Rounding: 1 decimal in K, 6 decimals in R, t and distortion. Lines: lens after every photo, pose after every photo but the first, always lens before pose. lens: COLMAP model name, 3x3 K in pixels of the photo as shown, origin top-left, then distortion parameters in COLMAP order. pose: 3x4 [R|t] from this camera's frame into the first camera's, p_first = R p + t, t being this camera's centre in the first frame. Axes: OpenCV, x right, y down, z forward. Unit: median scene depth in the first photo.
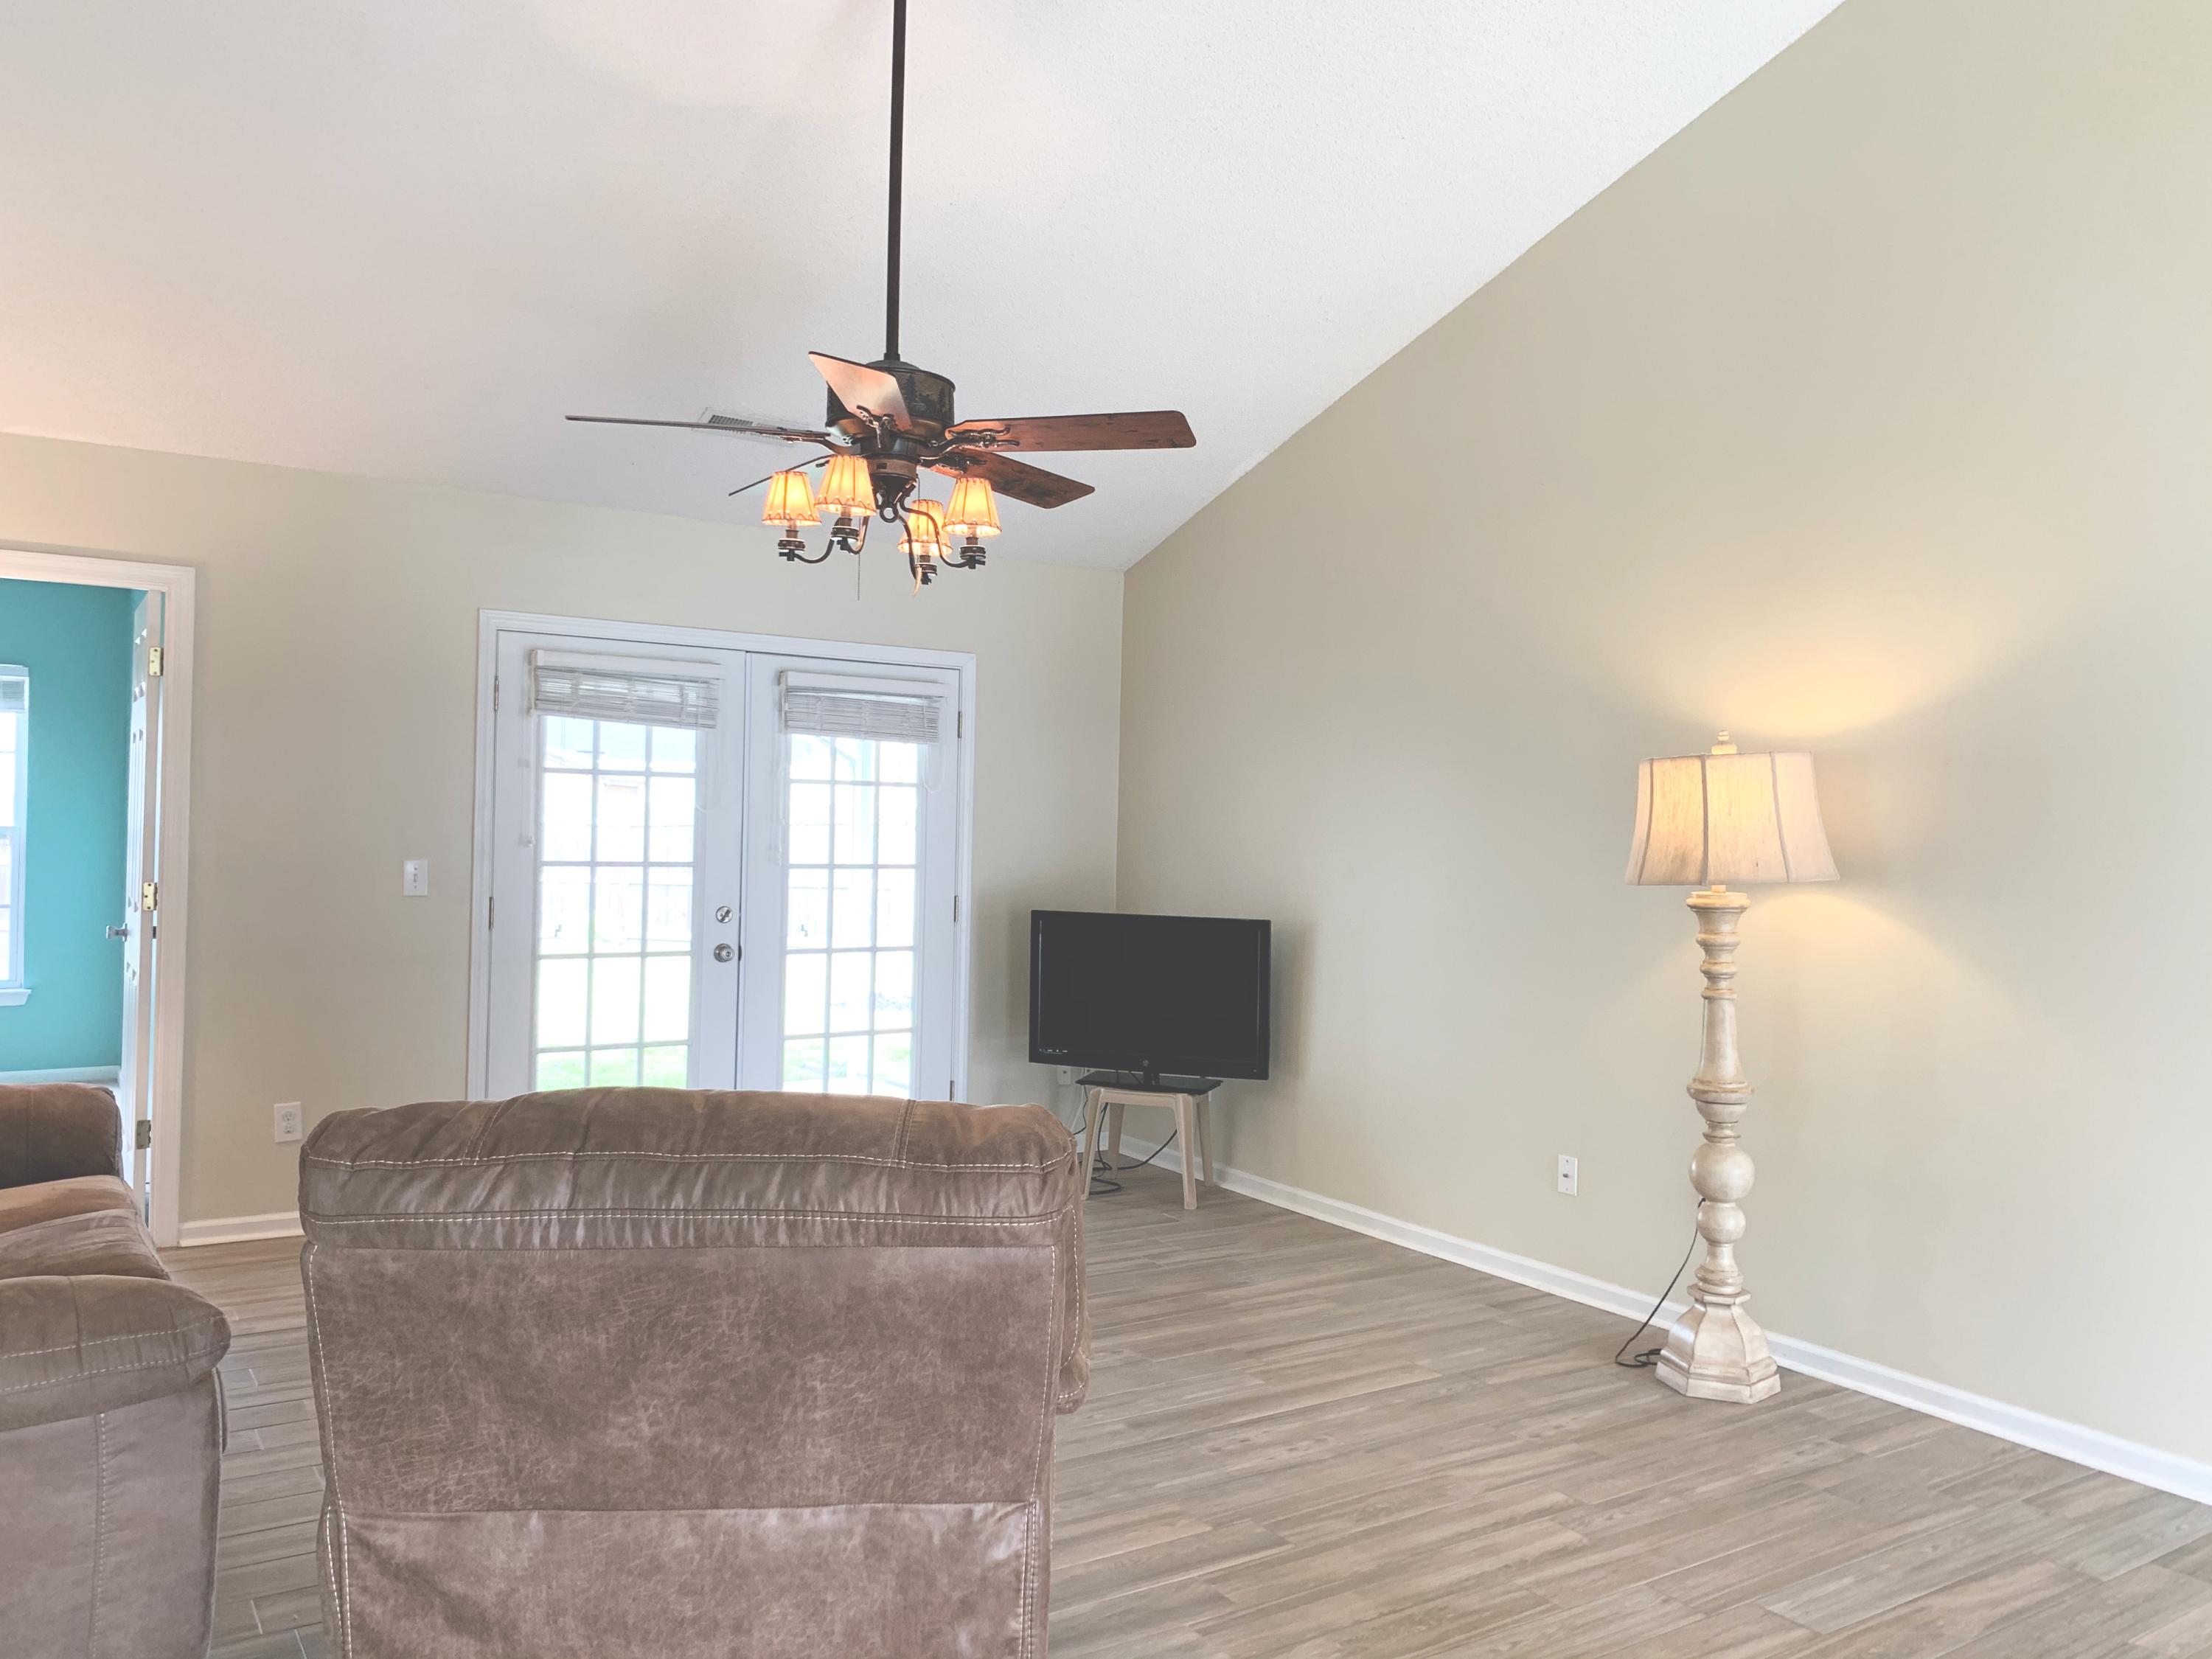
lens RADIAL K [[1723.2, 0, 1110.7], [0, 1723.2, 827.8], [0, 0, 1]] dist [0.056012, -0.003082]
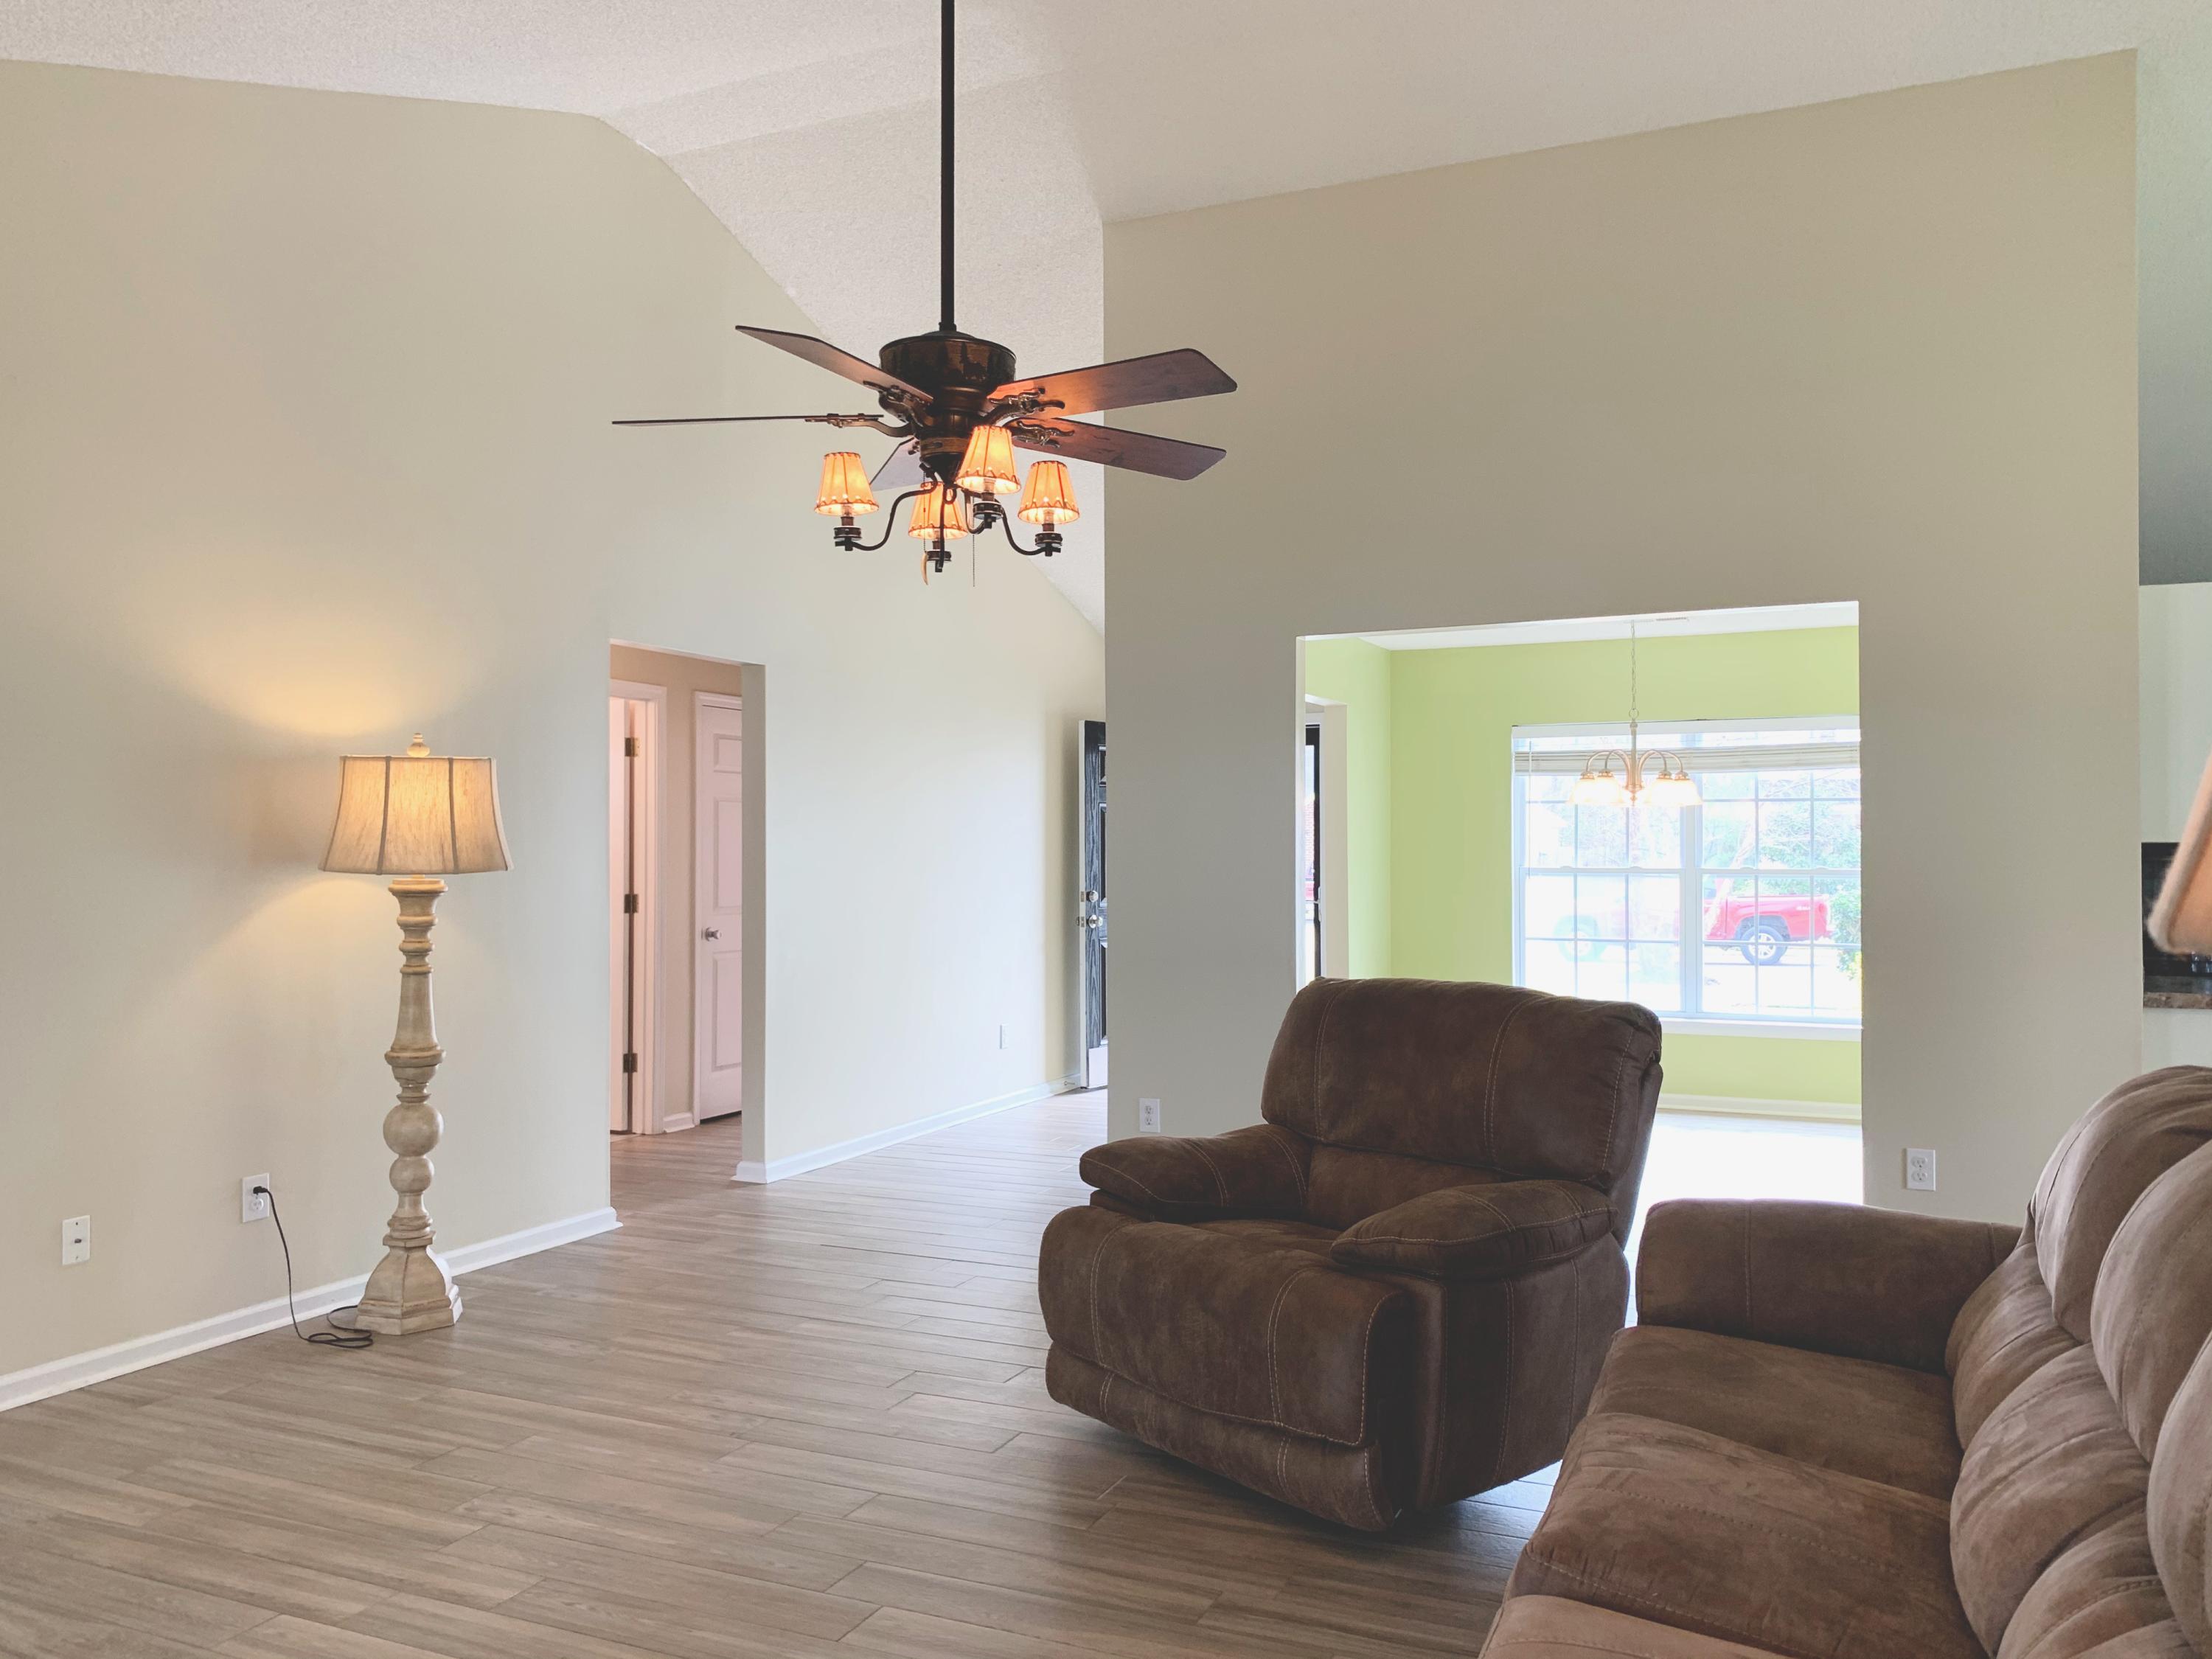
lens RADIAL K [[1723.2, 0, 1097.0], [0, 1723.2, 823.2], [0, 0, 1]] dist [0.056012, -0.003082]
pose [[-0.517552, -0.013034, 0.855553, -0.820533], [-0.008787, 0.999912, 0.009918, -0.012442], [-0.855607, -0.002384, -0.517621, 1.191191]]
